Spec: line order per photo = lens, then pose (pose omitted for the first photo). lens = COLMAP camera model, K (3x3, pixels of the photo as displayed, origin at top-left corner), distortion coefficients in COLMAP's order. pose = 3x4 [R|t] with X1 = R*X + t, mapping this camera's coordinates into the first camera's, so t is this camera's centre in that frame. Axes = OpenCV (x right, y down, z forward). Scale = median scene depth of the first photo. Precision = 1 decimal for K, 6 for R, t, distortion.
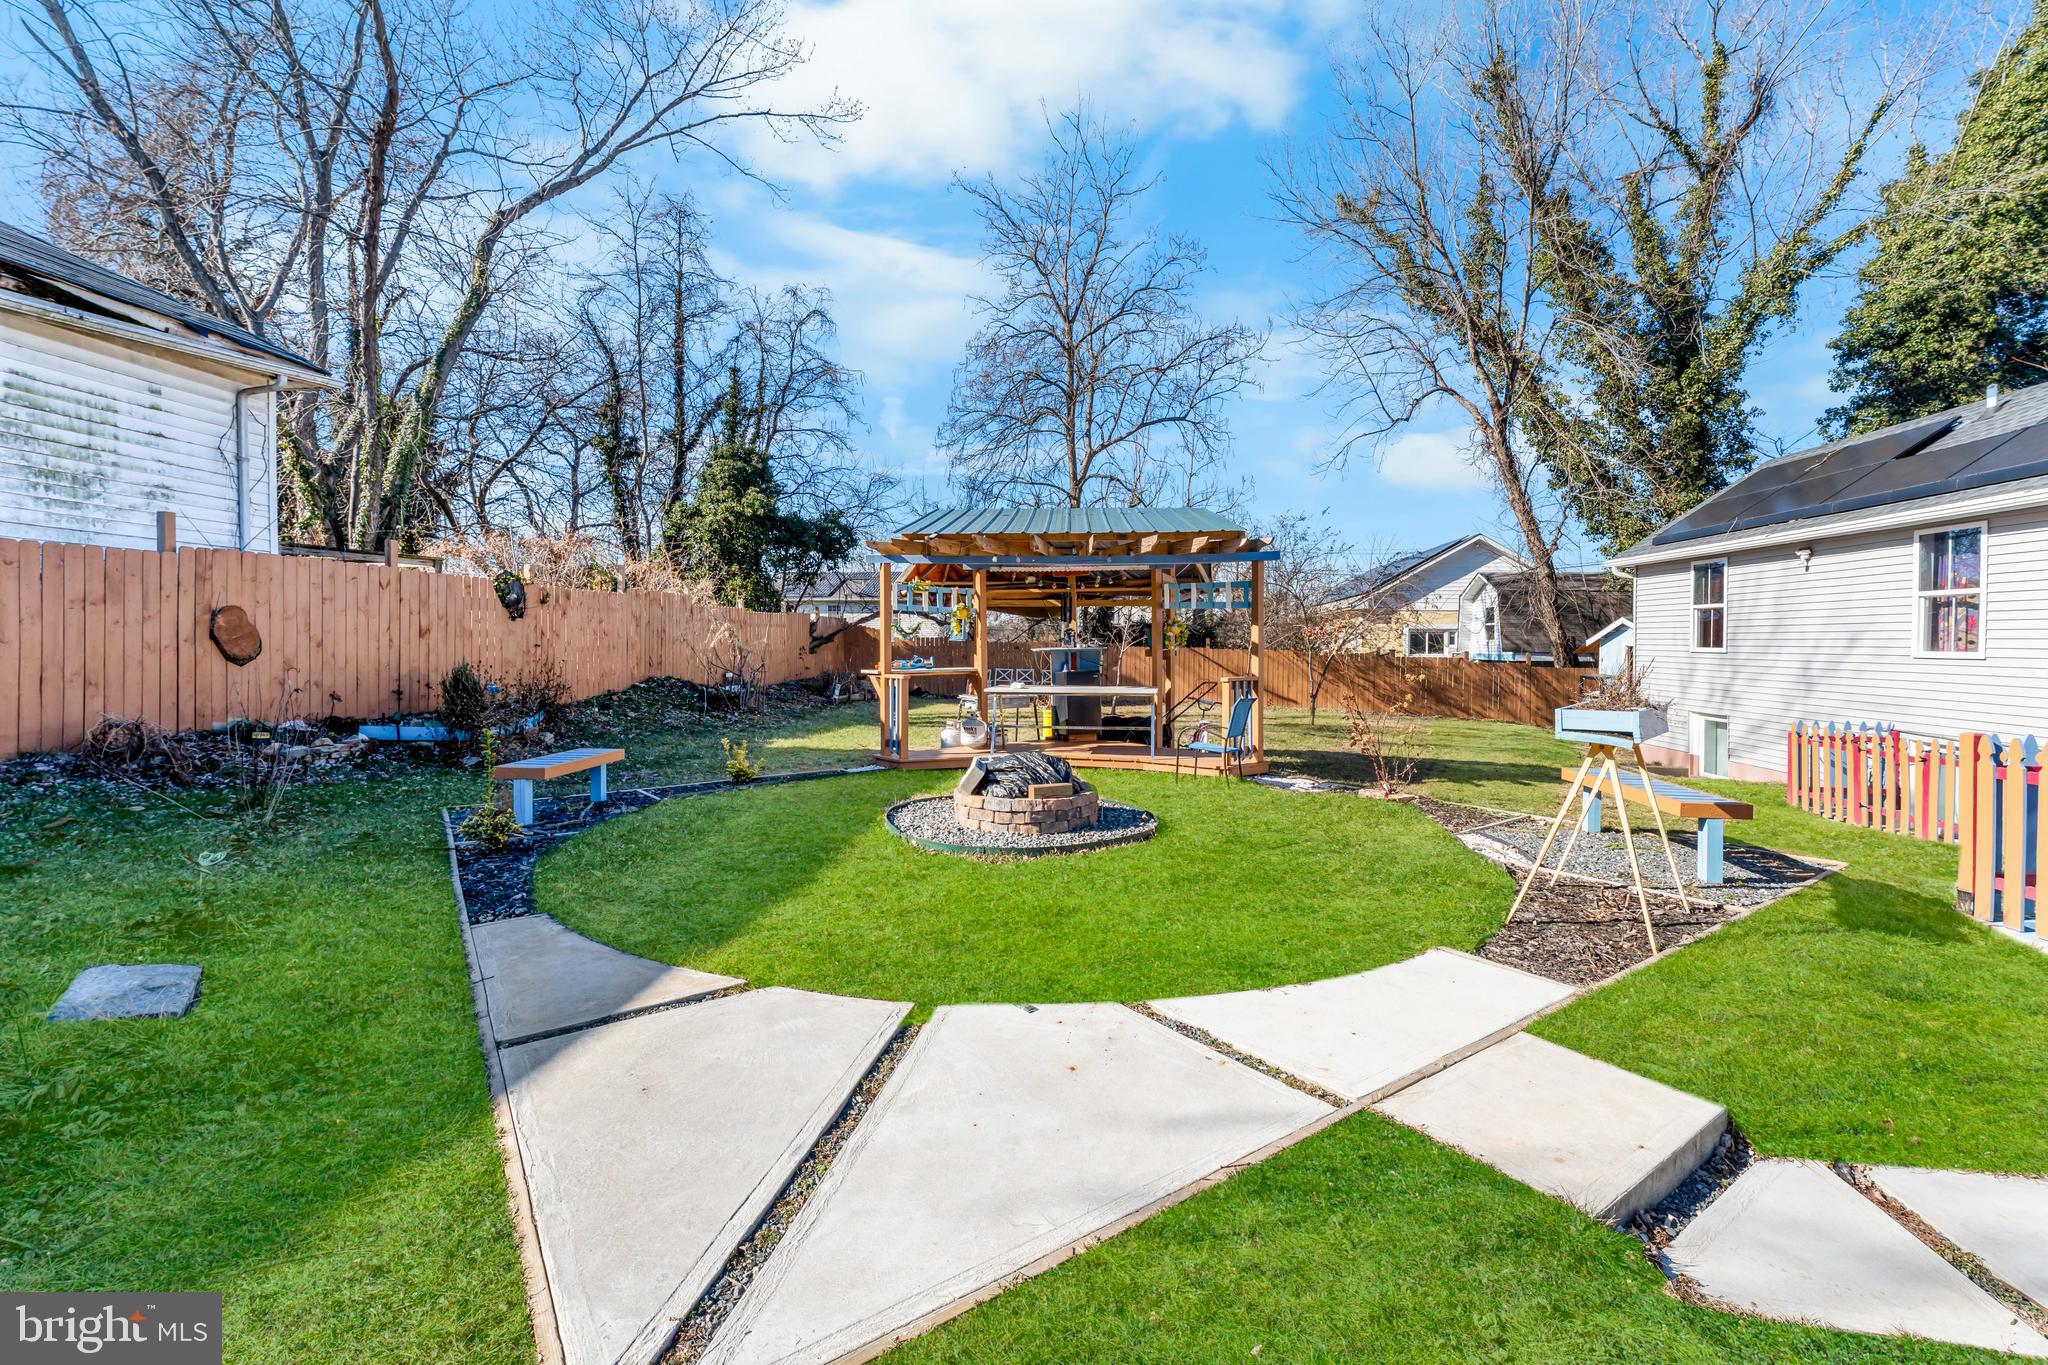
lens RADIAL K [[880.8, 0, 1054.8], [0, 880.8, 642.9], [0, 0, 1]] dist [0.005433, -0.000316]
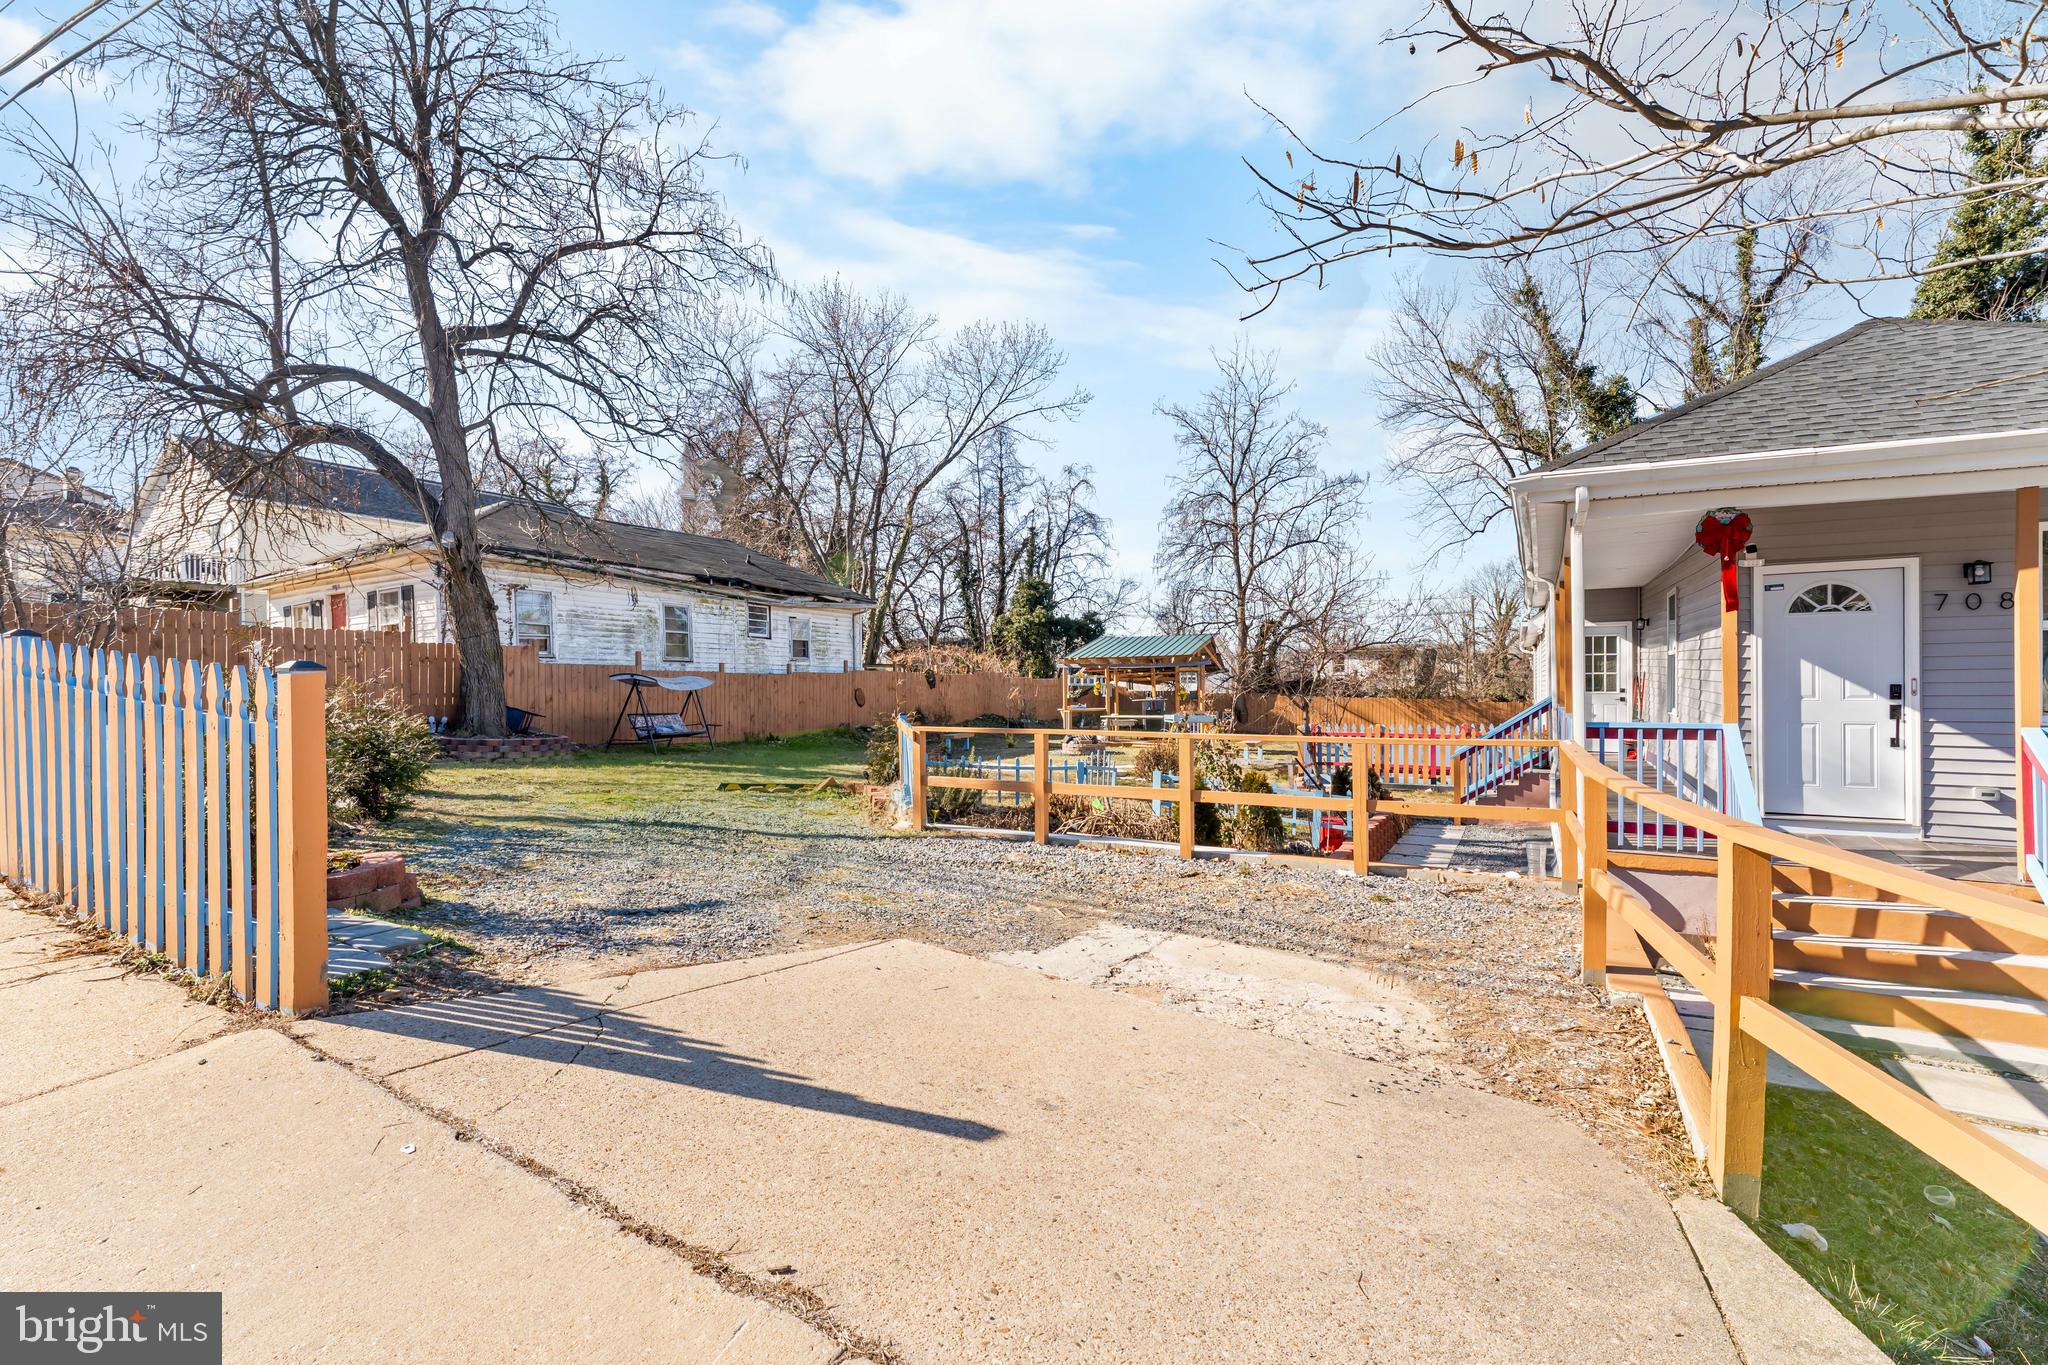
lens RADIAL K [[880.8, 0, 1062.8], [0, 880.8, 671.7], [0, 0, 1]] dist [0.005433, -0.000316]
pose [[0.939647, -0.015639, -0.341787, 0.271532], [0.008941, 0.999736, -0.021164, -0.010872], [0.342027, 0.016831, 0.939539, -0.566541]]
